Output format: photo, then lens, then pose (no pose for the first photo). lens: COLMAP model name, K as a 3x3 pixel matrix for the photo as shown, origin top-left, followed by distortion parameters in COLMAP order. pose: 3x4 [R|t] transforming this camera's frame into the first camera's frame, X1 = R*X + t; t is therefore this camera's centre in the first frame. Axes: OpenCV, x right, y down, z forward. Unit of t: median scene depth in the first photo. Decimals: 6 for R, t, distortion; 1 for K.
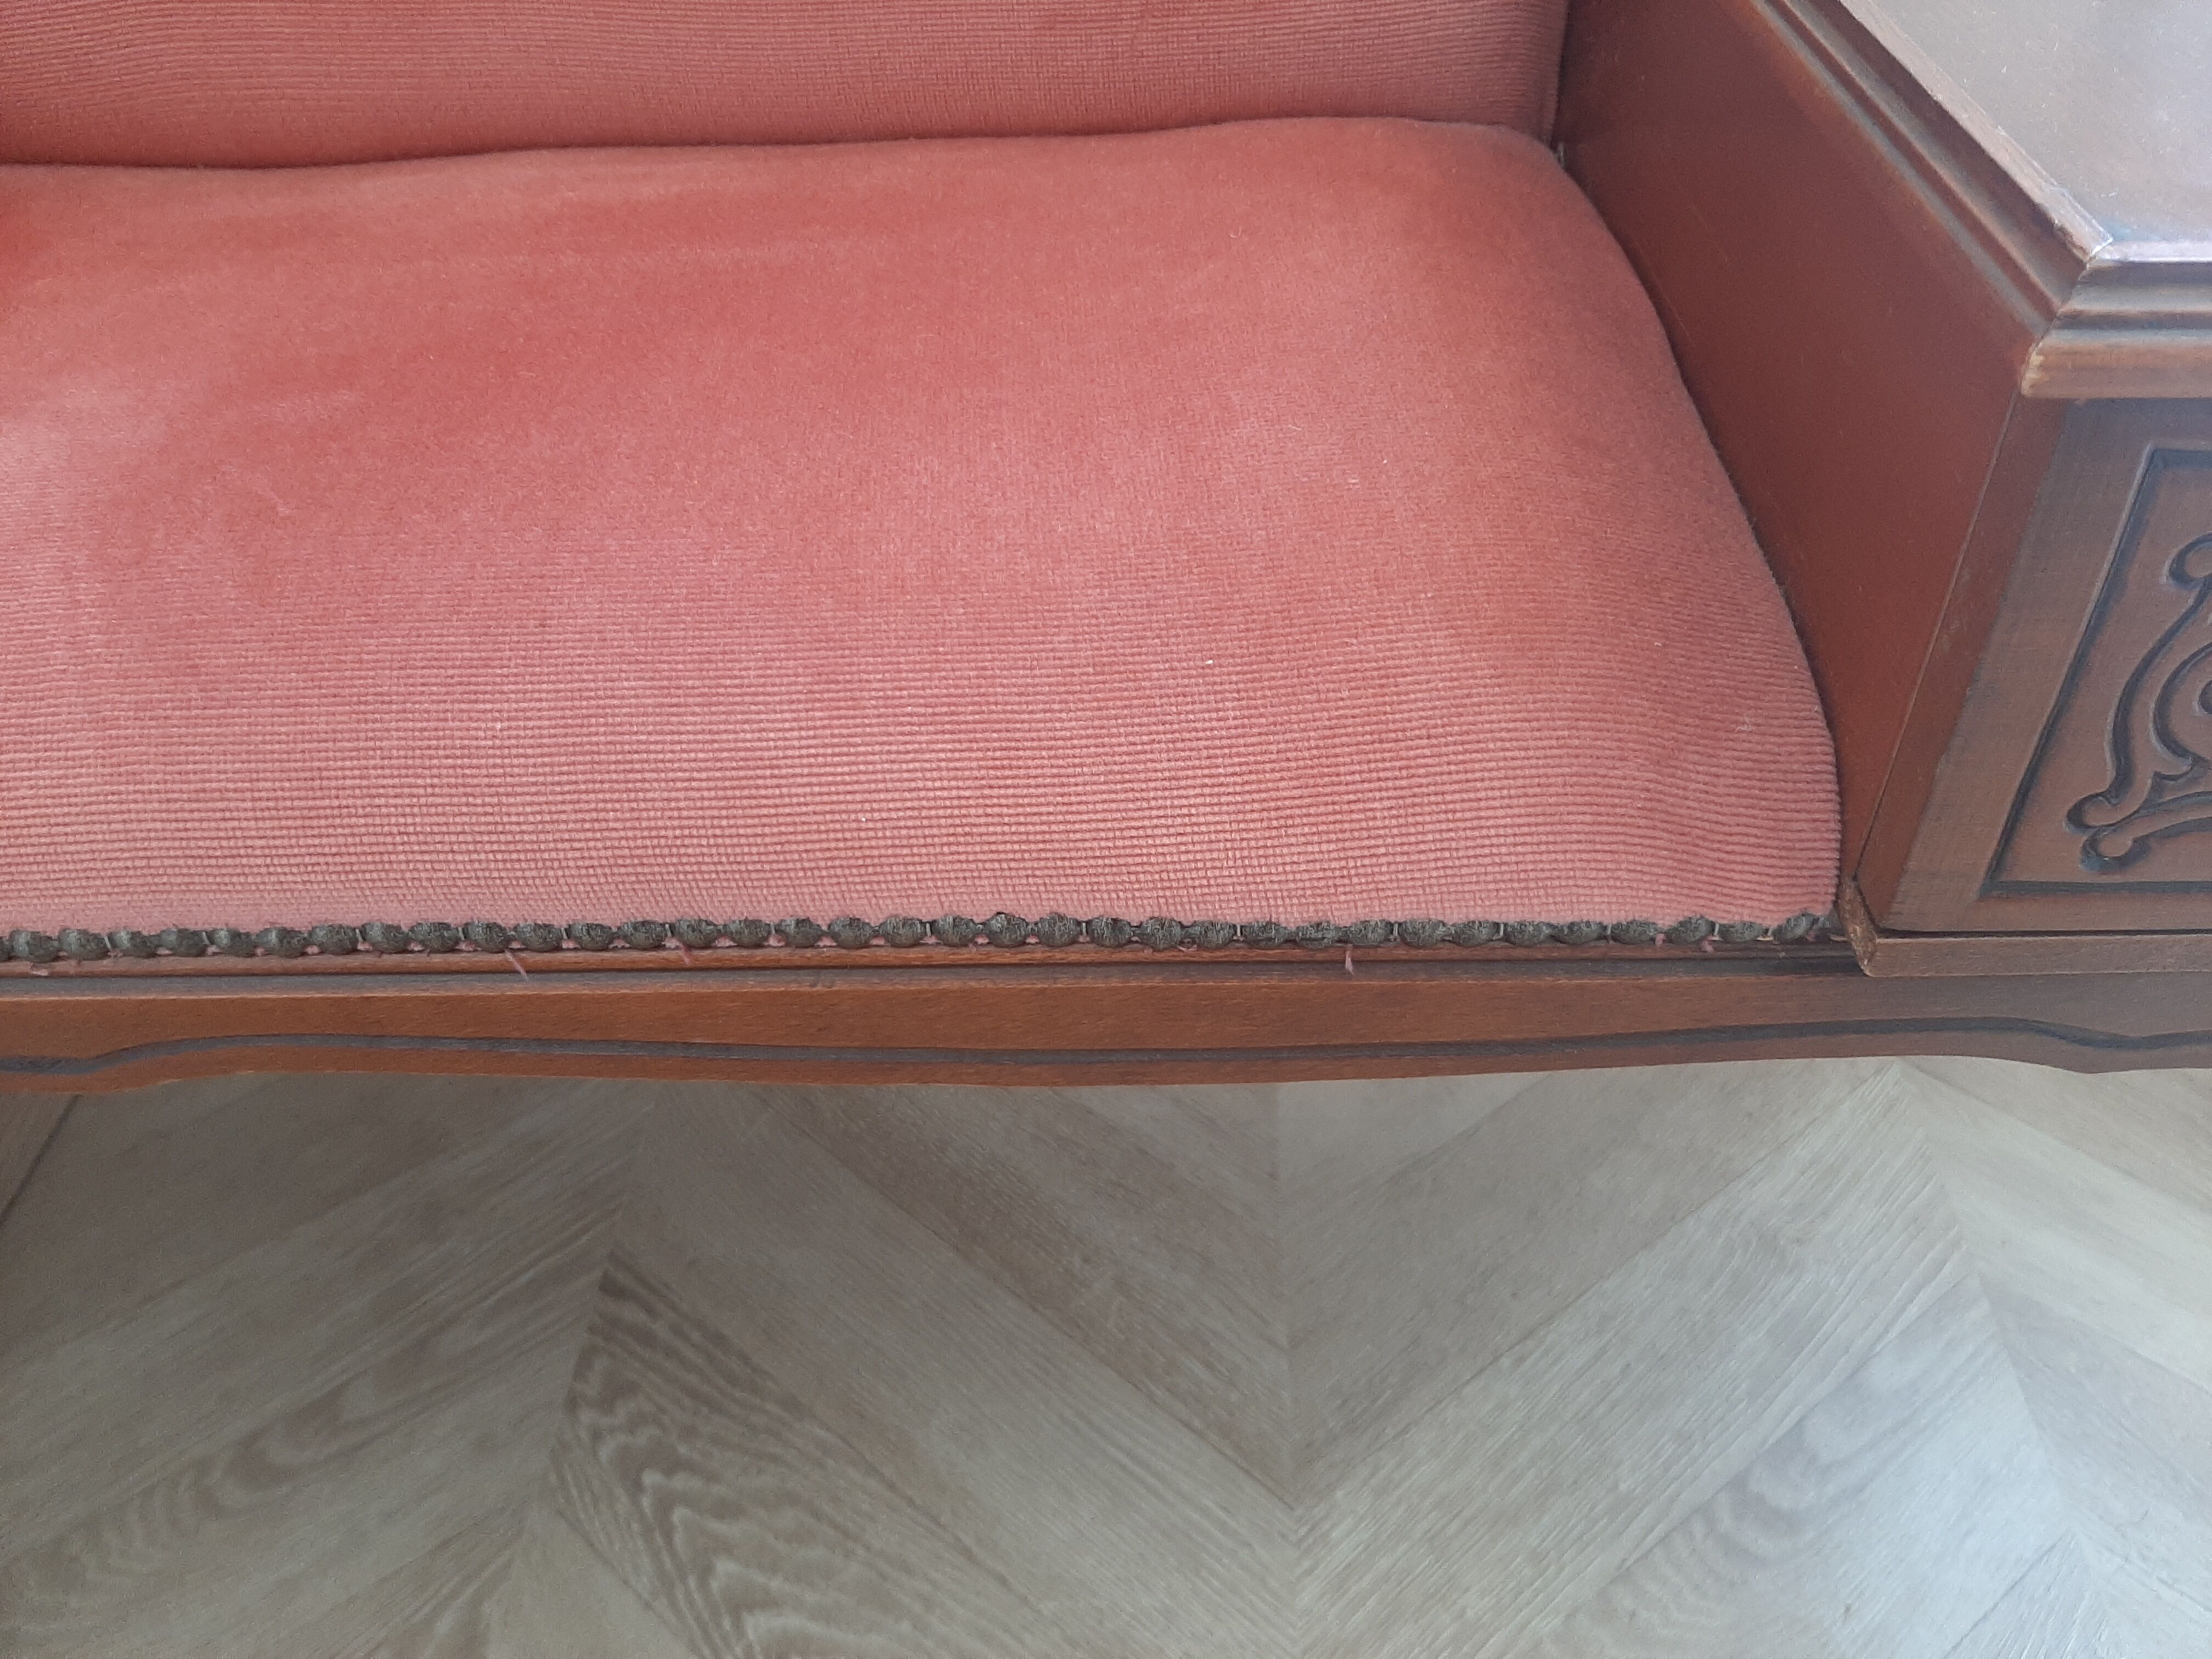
lens RADIAL K [[1753.8, 0, 1102.0], [0, 1753.8, 827.2], [0, 0, 1]] dist [0.048005, -0.133257]
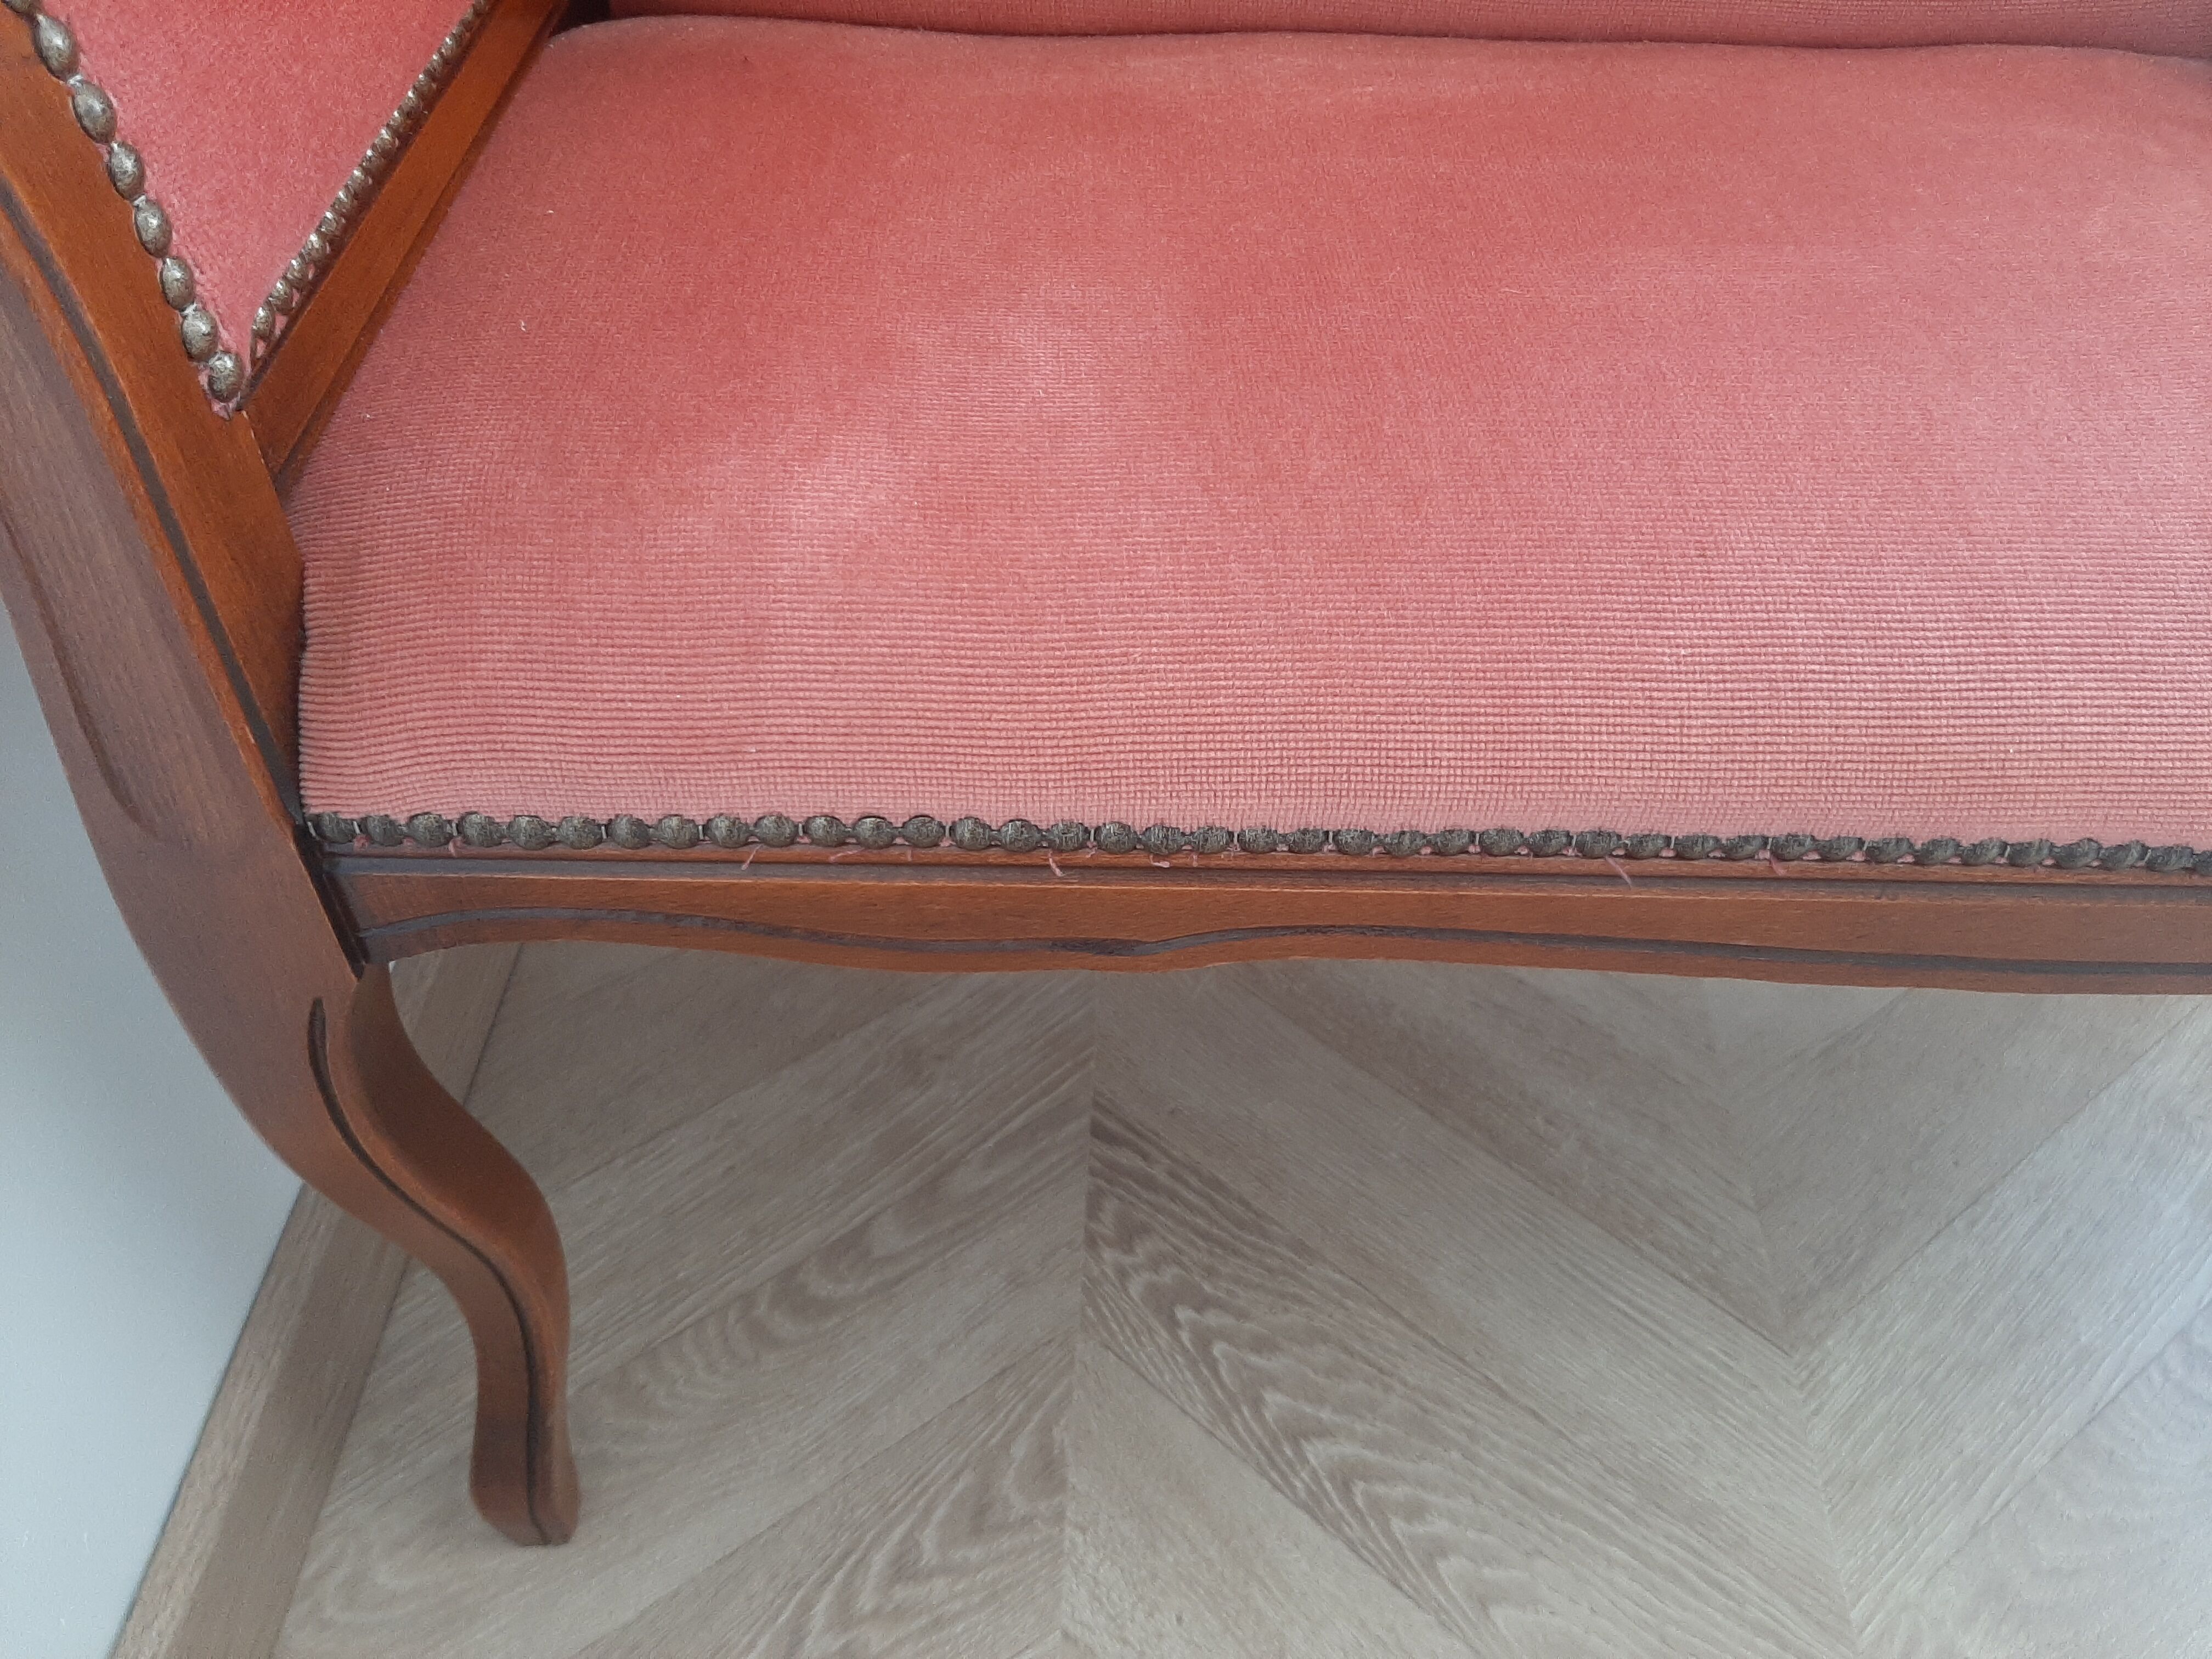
lens RADIAL K [[1755.4, 0, 1104.2], [0, 1755.4, 831.9], [0, 0, 1]] dist [0.060050, -0.138017]
pose [[0.998804, 0.030217, 0.038435, -0.359351], [-0.033725, 0.994986, 0.094155, -0.018691], [-0.035397, -0.095339, 0.994815, -0.028547]]
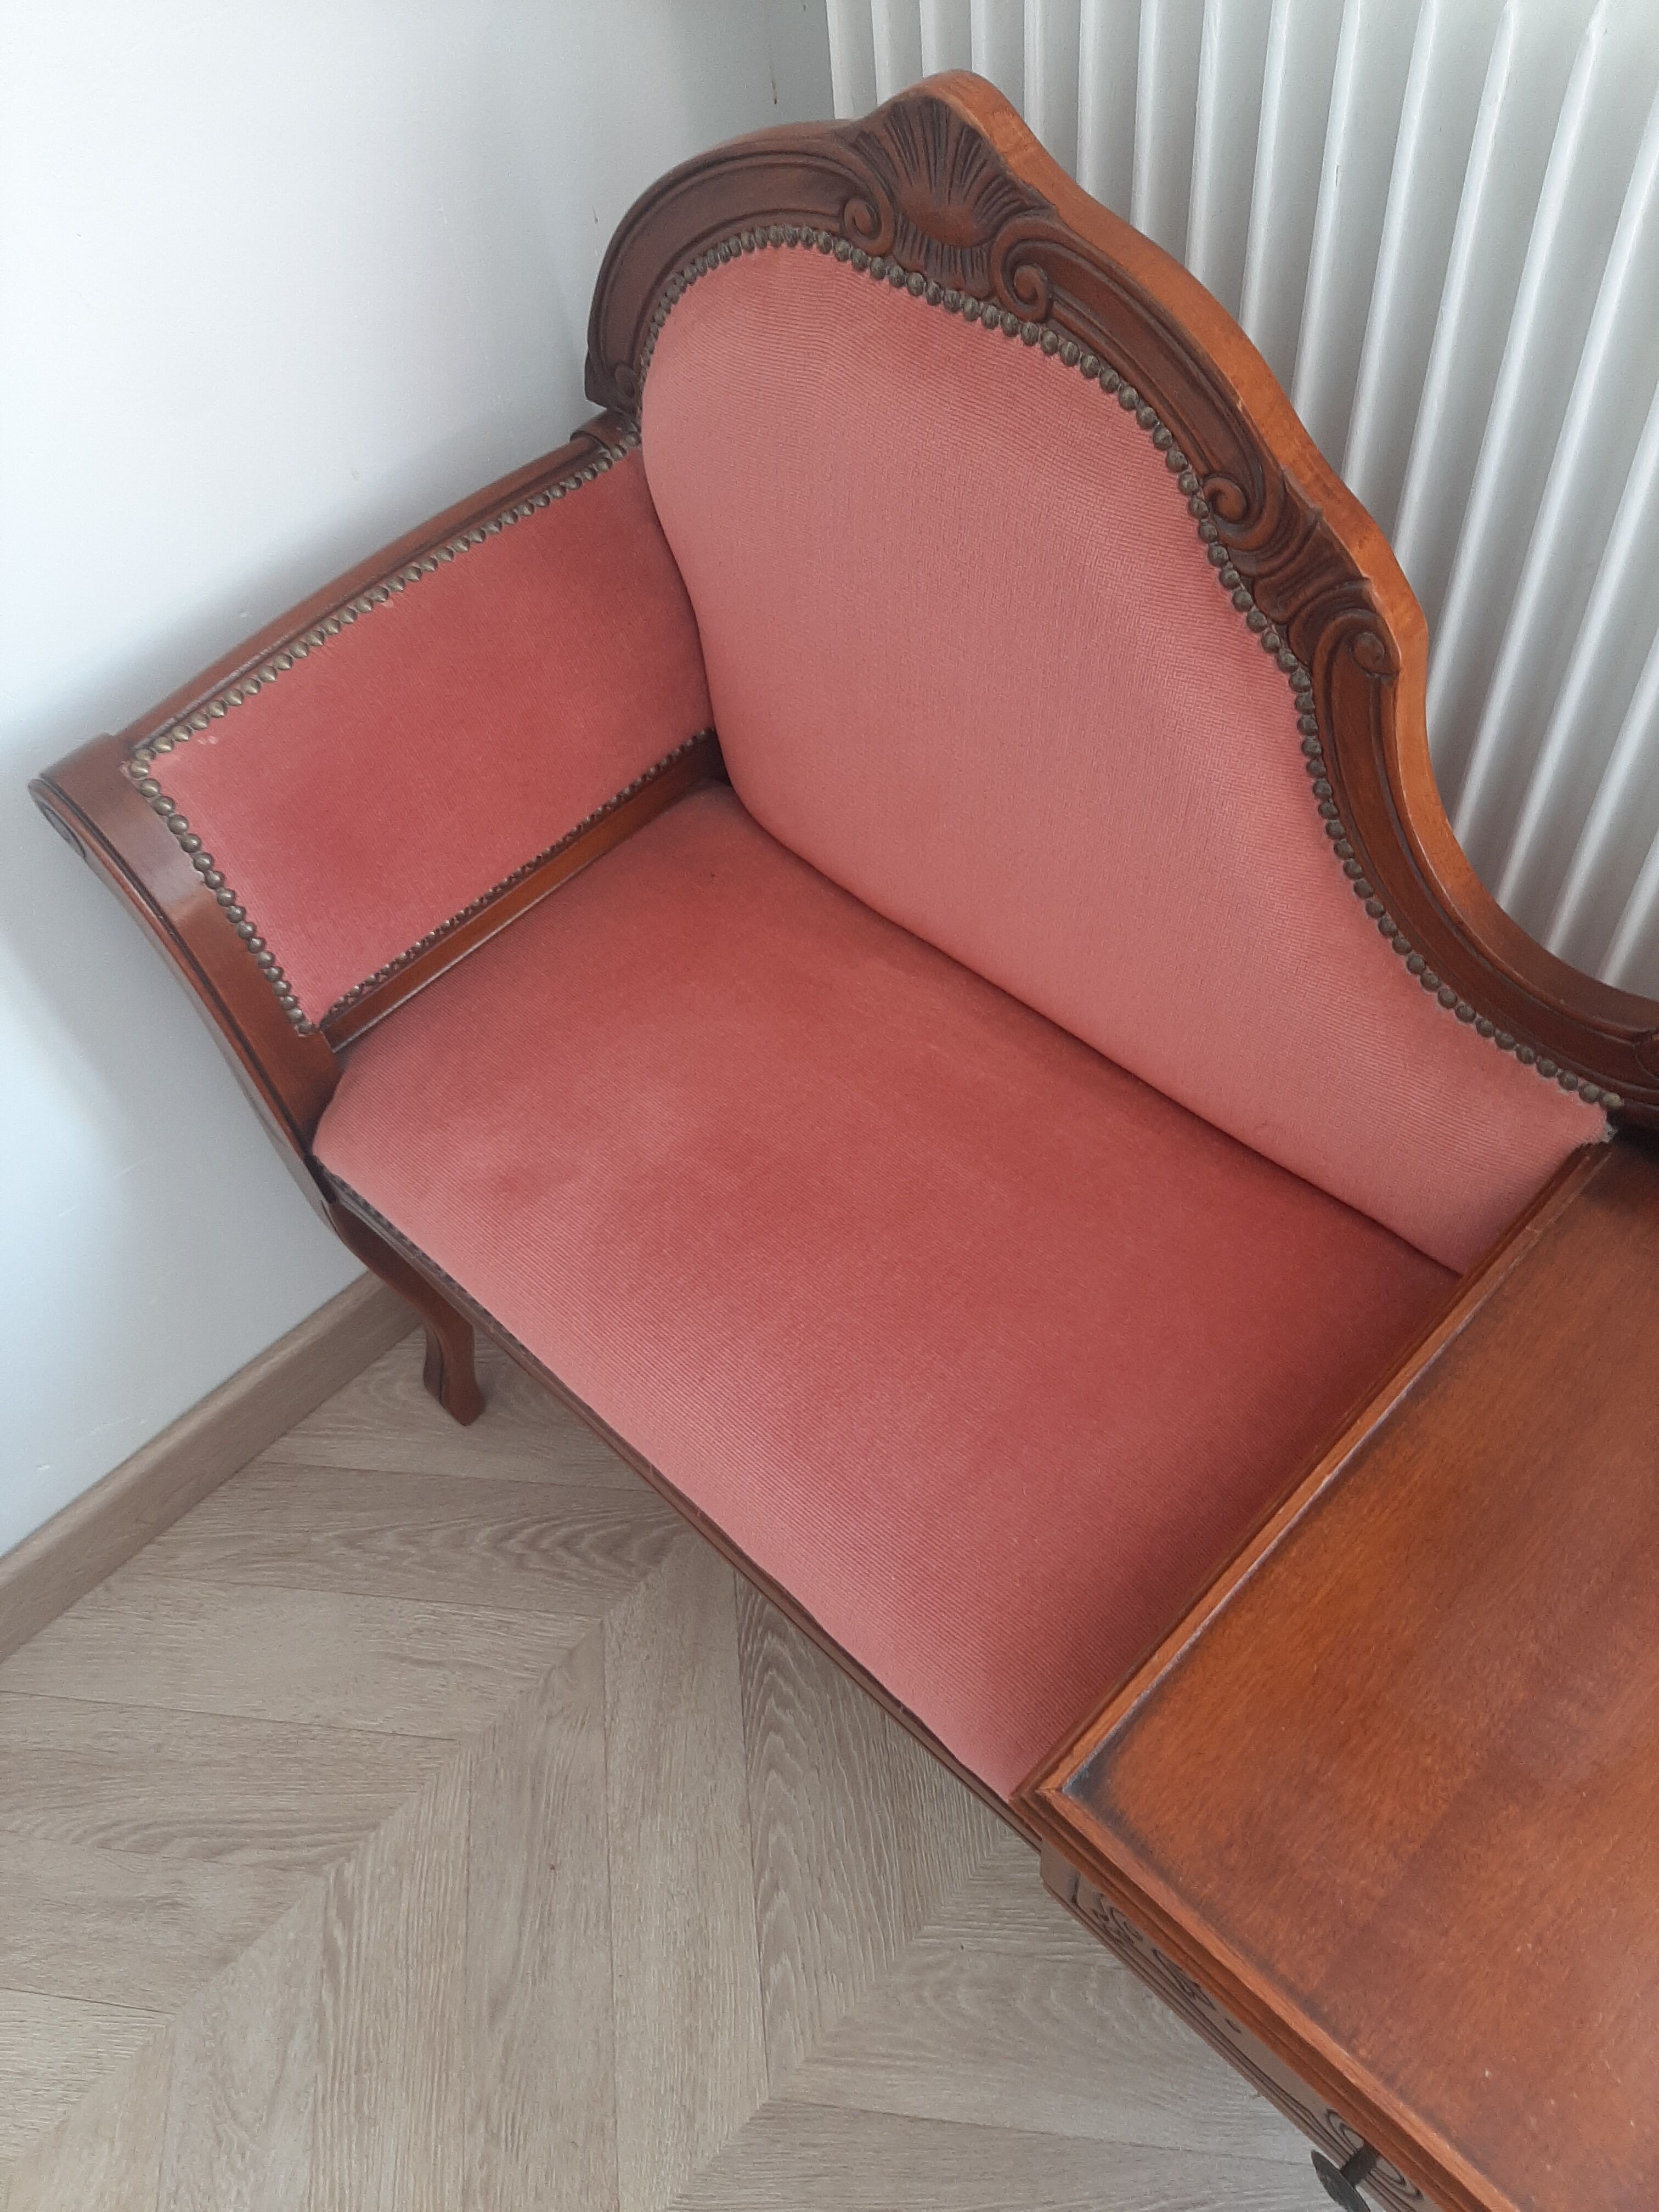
lens RADIAL K [[1755.4, 0, 812.5], [0, 1755.4, 1088.8], [0, 0, 1]] dist [0.060050, -0.138017]
pose [[0.725362, 0.532575, -0.436135, 0.322476], [-0.394202, 0.840779, 0.371075, -0.714605], [0.564318, -0.097238, 0.819811, -0.429673]]
